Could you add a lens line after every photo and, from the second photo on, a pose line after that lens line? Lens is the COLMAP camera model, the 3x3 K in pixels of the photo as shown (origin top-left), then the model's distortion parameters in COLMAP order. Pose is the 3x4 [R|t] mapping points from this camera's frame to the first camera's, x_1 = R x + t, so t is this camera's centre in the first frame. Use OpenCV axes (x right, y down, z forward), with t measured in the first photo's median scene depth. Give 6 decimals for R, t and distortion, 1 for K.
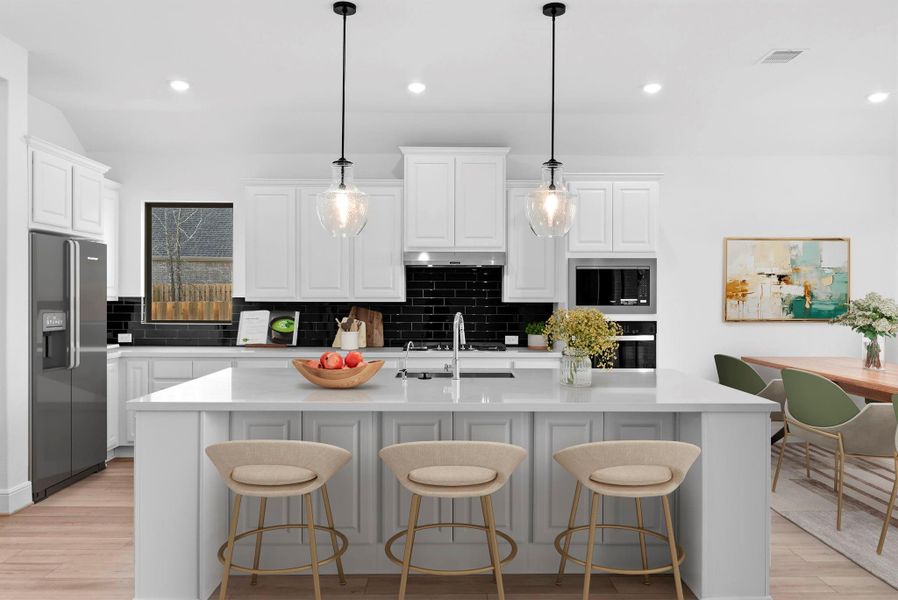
lens RADIAL K [[679.0, 0, 449.3], [0, 679.0, 304.7], [0, 0, 1]] dist [0.008154, 0.003195]
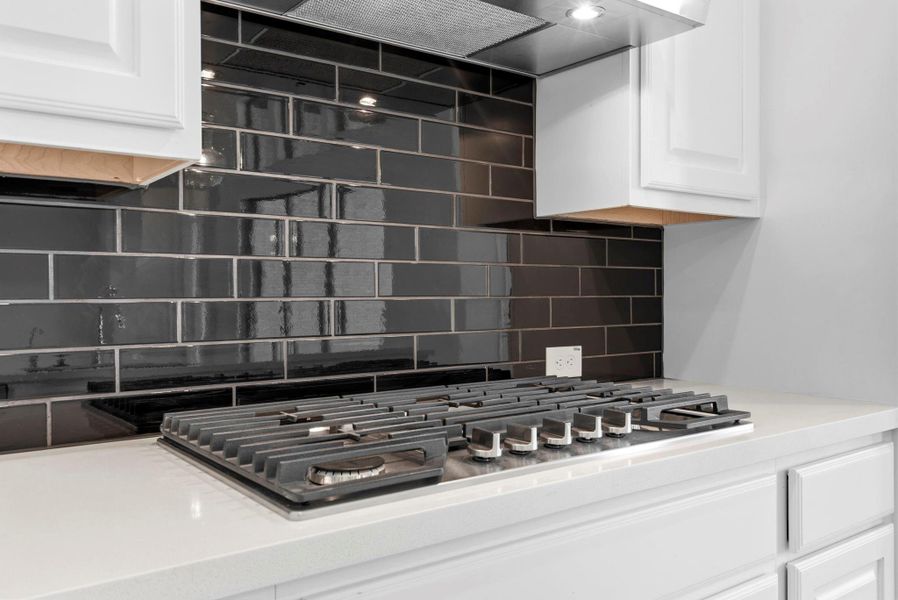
lens RADIAL K [[755.0, 0, 445.1], [0, 755.0, 298.1], [0, 0, 1]] dist [-0.004499, -0.001110]
pose [[0.812143, -0.013007, 0.583314, -0.131003], [0.012682, 0.999909, 0.004639, 0.028051], [-0.583321, 0.003630, 0.812234, 0.876225]]
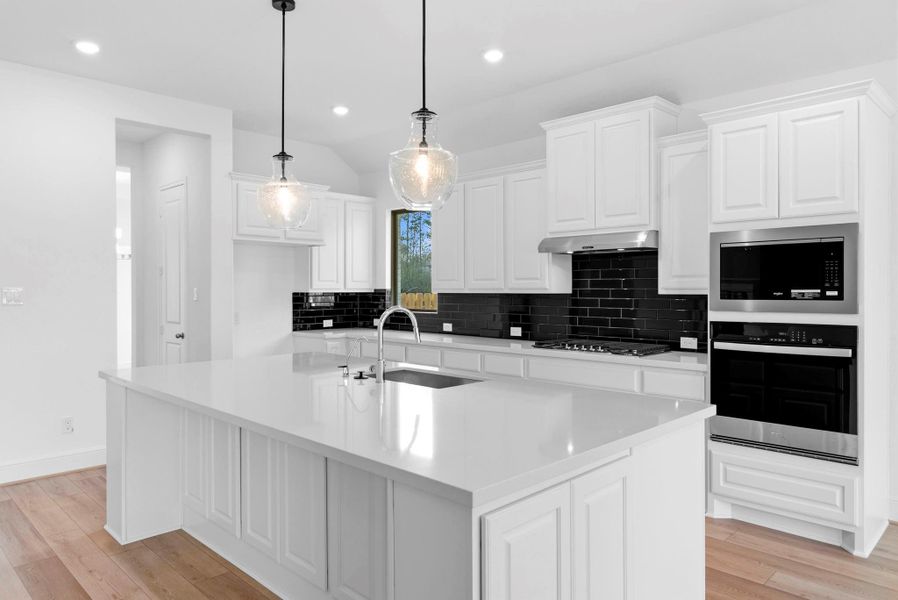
lens RADIAL K [[602.4, 0, 445.9], [0, 602.4, 291.7], [0, 0, 1]] dist [0.003736, 0.003336]
pose [[0.699559, -0.000192, -0.714575, 0.432451], [-0.003573, 0.999987, -0.003767, -0.003009], [0.714566, 0.005188, 0.699549, 0.357962]]
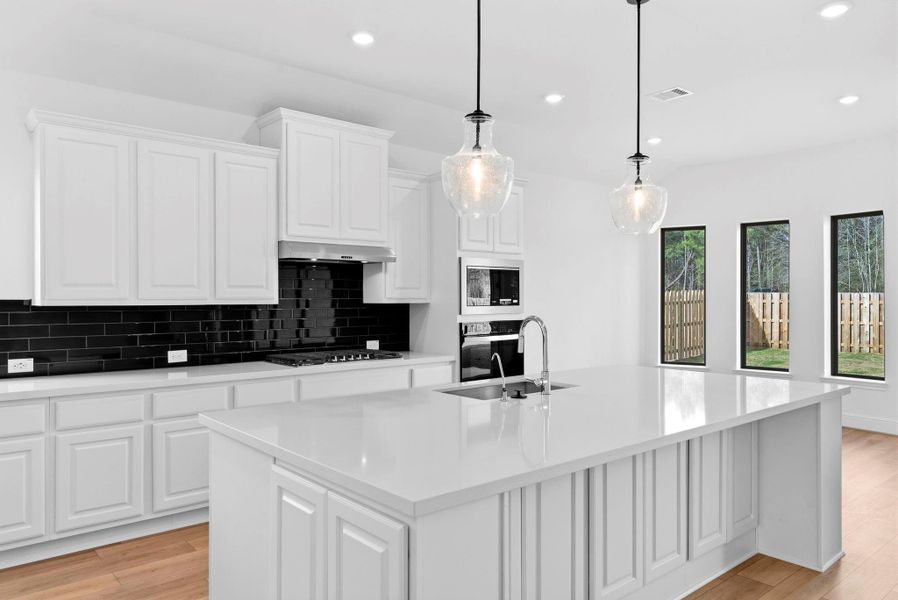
lens RADIAL K [[628.1, 0, 449.9], [0, 628.1, 297.4], [0, 0, 1]] dist [0.010403, 0.001083]
pose [[0.765180, -0.002935, 0.643810, -0.408372], [0.009442, 0.999933, -0.006663, -0.005327], [-0.643747, 0.011177, 0.765157, 0.328050]]
